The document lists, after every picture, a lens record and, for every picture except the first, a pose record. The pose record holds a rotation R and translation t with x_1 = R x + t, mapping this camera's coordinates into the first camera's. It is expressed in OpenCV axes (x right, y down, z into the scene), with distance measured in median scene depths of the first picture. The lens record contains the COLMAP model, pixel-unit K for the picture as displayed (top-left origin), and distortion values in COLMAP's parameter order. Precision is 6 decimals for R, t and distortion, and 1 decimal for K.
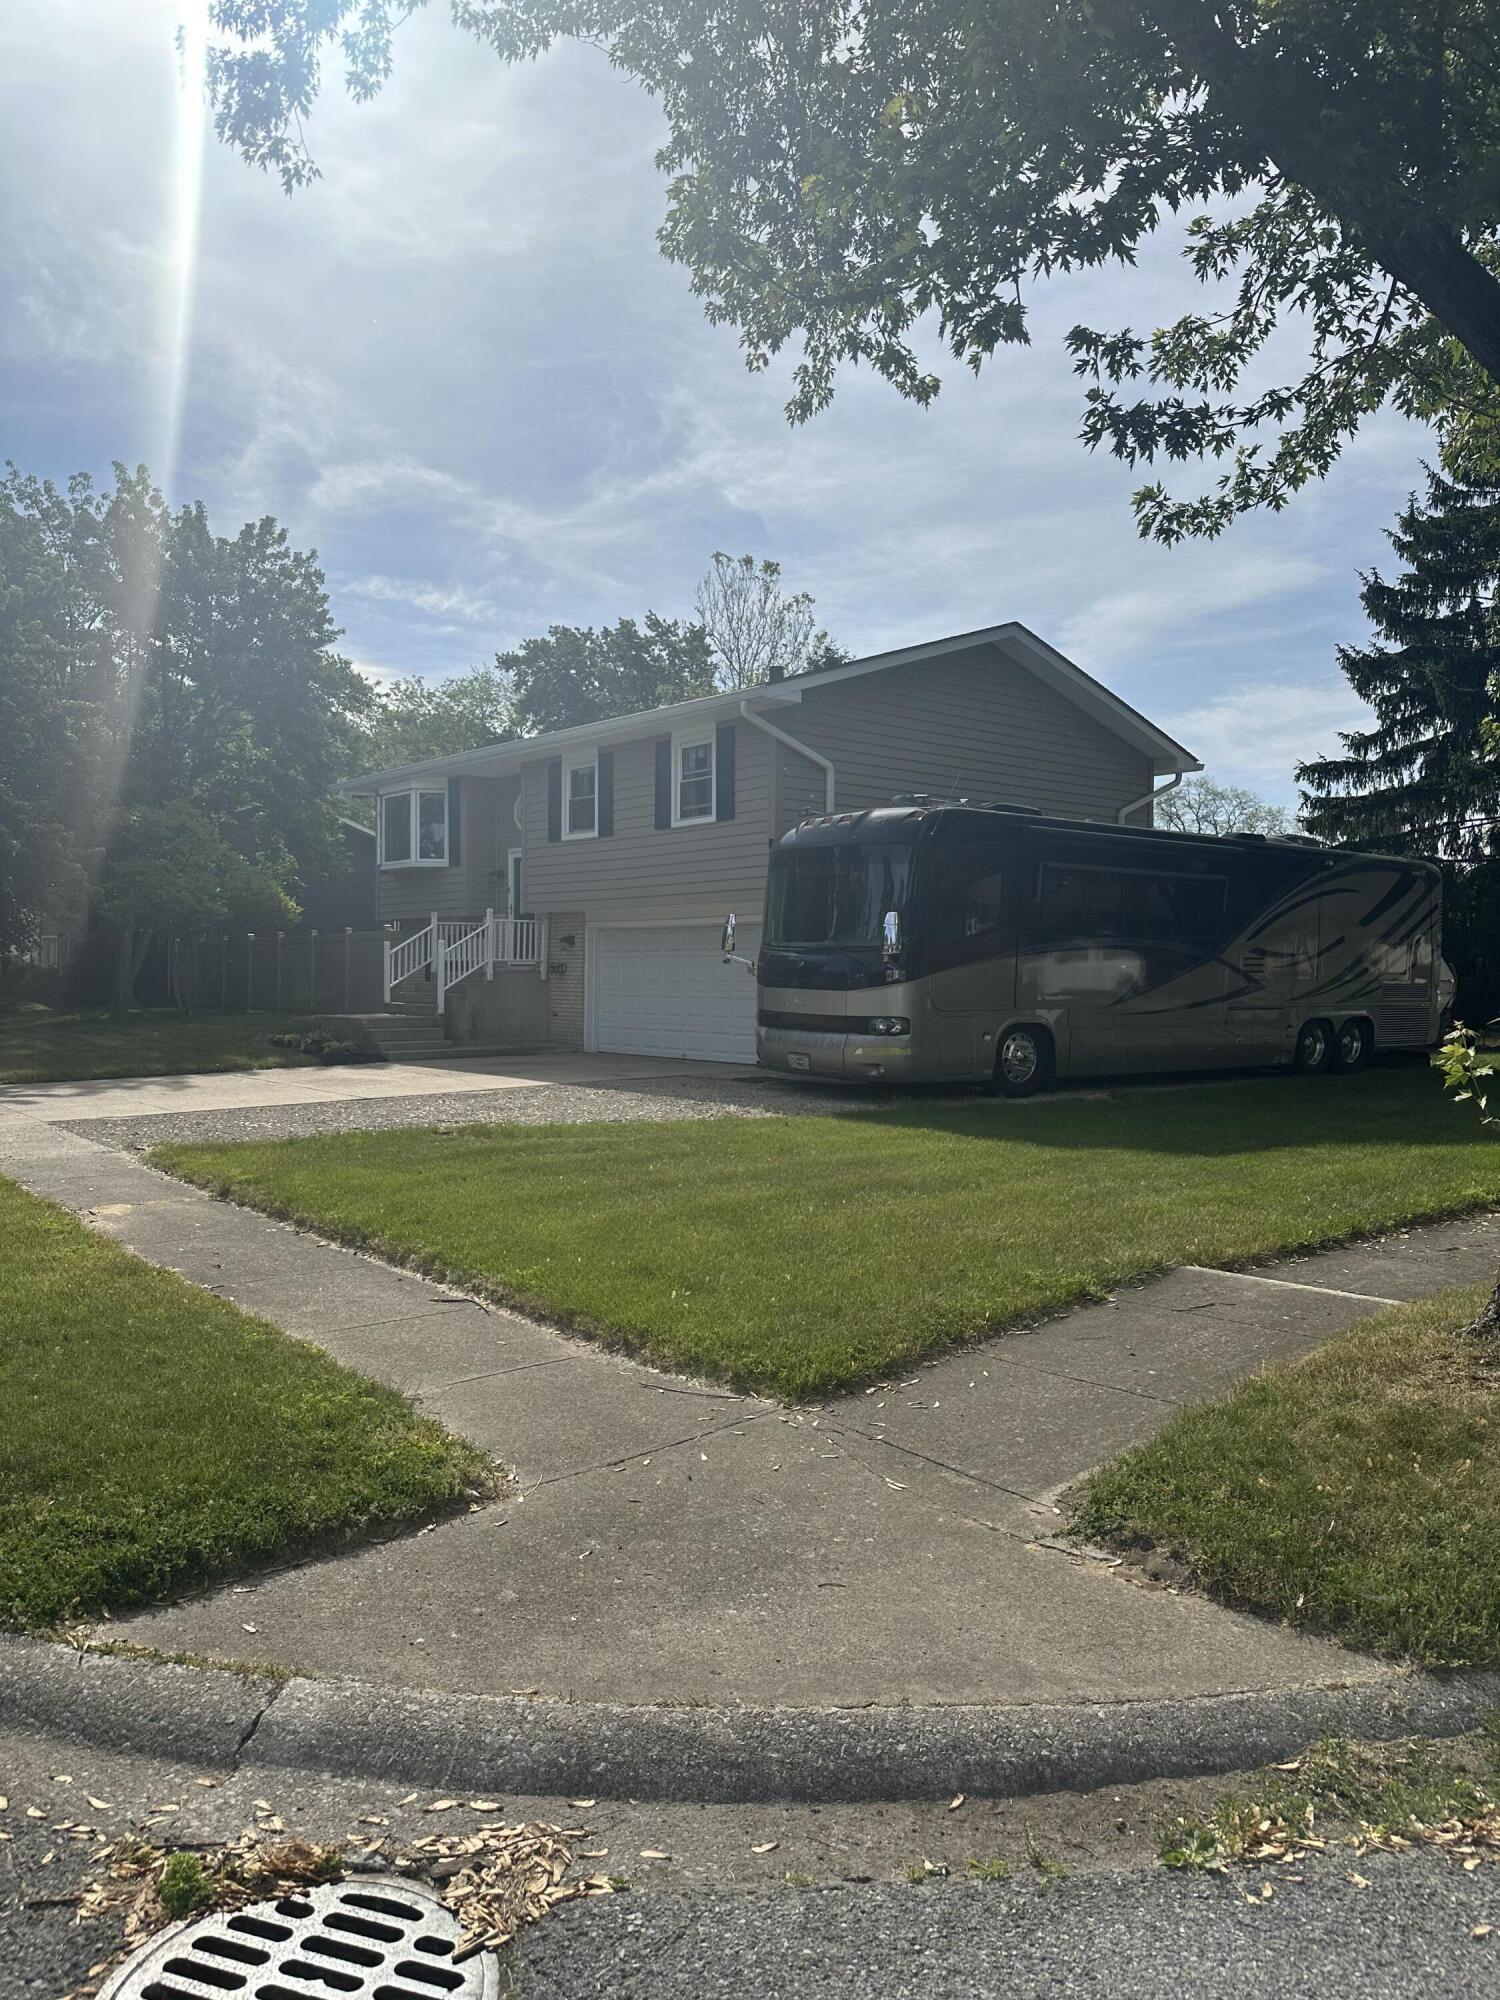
lens RADIAL K [[1369.0, 0, 753.9], [0, 1369.0, 972.6], [0, 0, 1]] dist [0.247992, -0.368623]
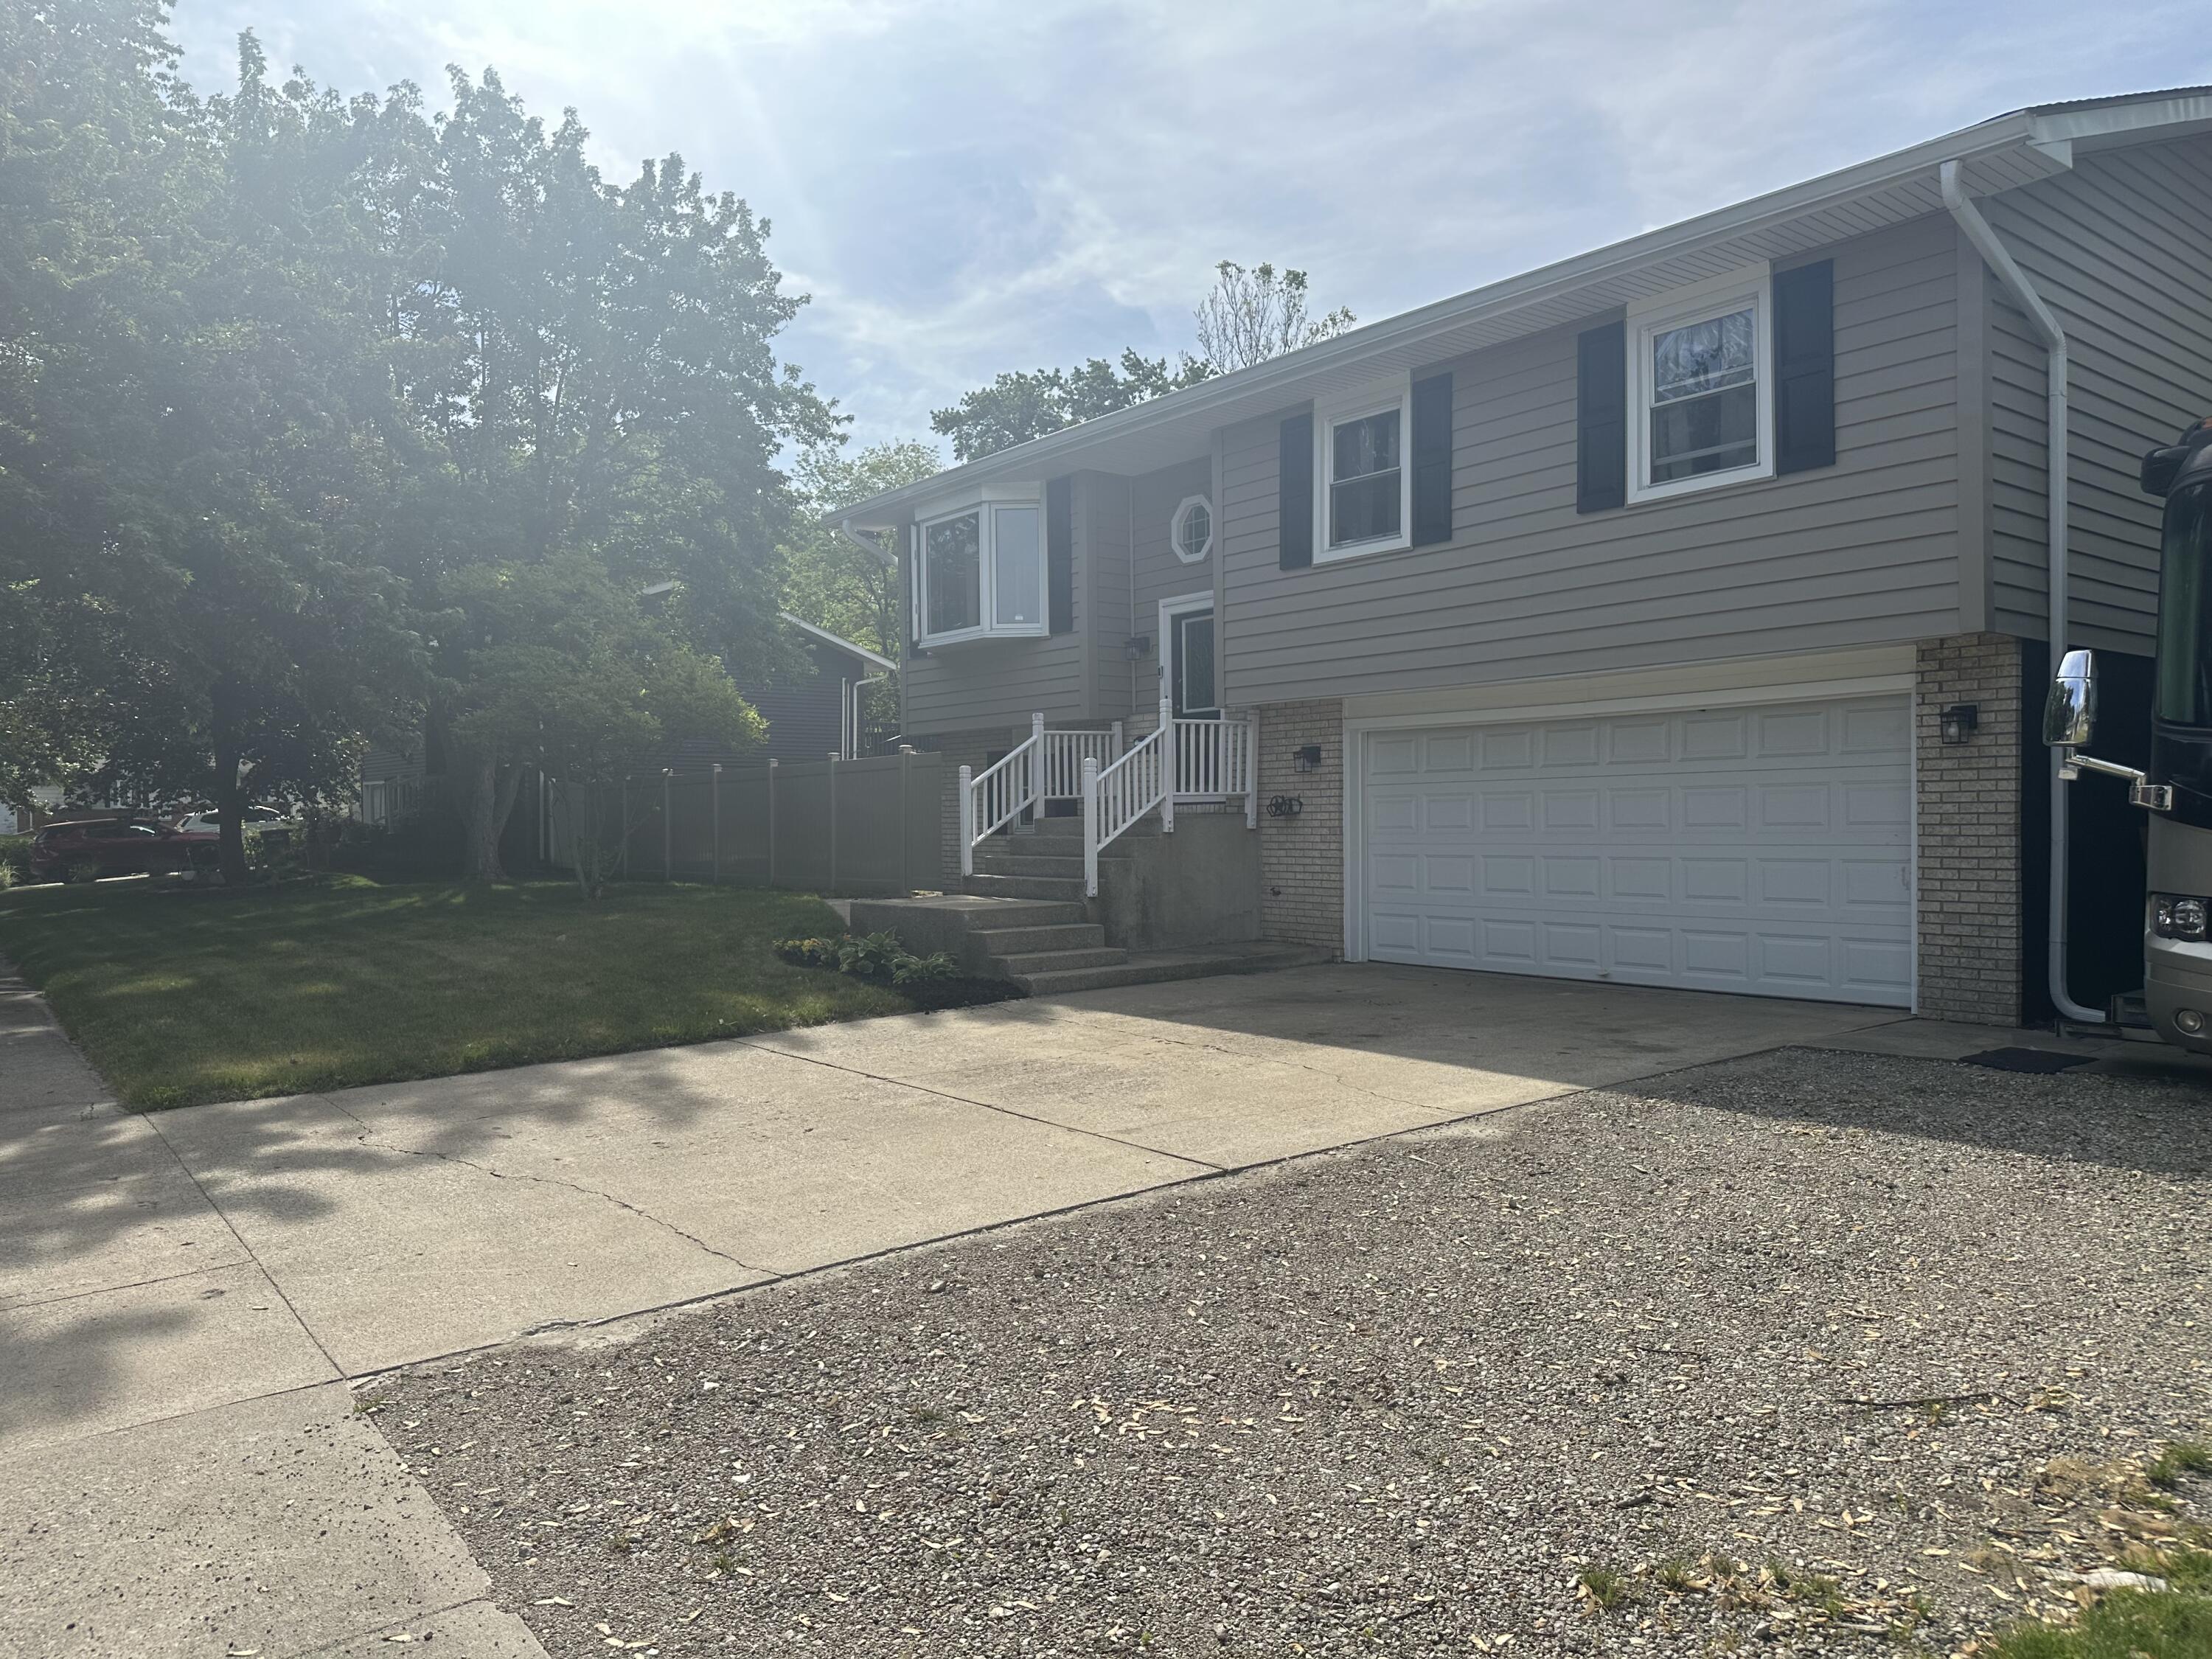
lens RADIAL K [[1514.1, 0, 1168.0], [0, 1514.1, 818.3], [0, 0, 1]] dist [0.247992, -0.368623]
pose [[0.999701, -0.024282, 0.002793, -0.151738], [0.024261, 0.999679, 0.007320, -0.003258], [-0.002969, -0.007250, 0.999969, 0.317659]]
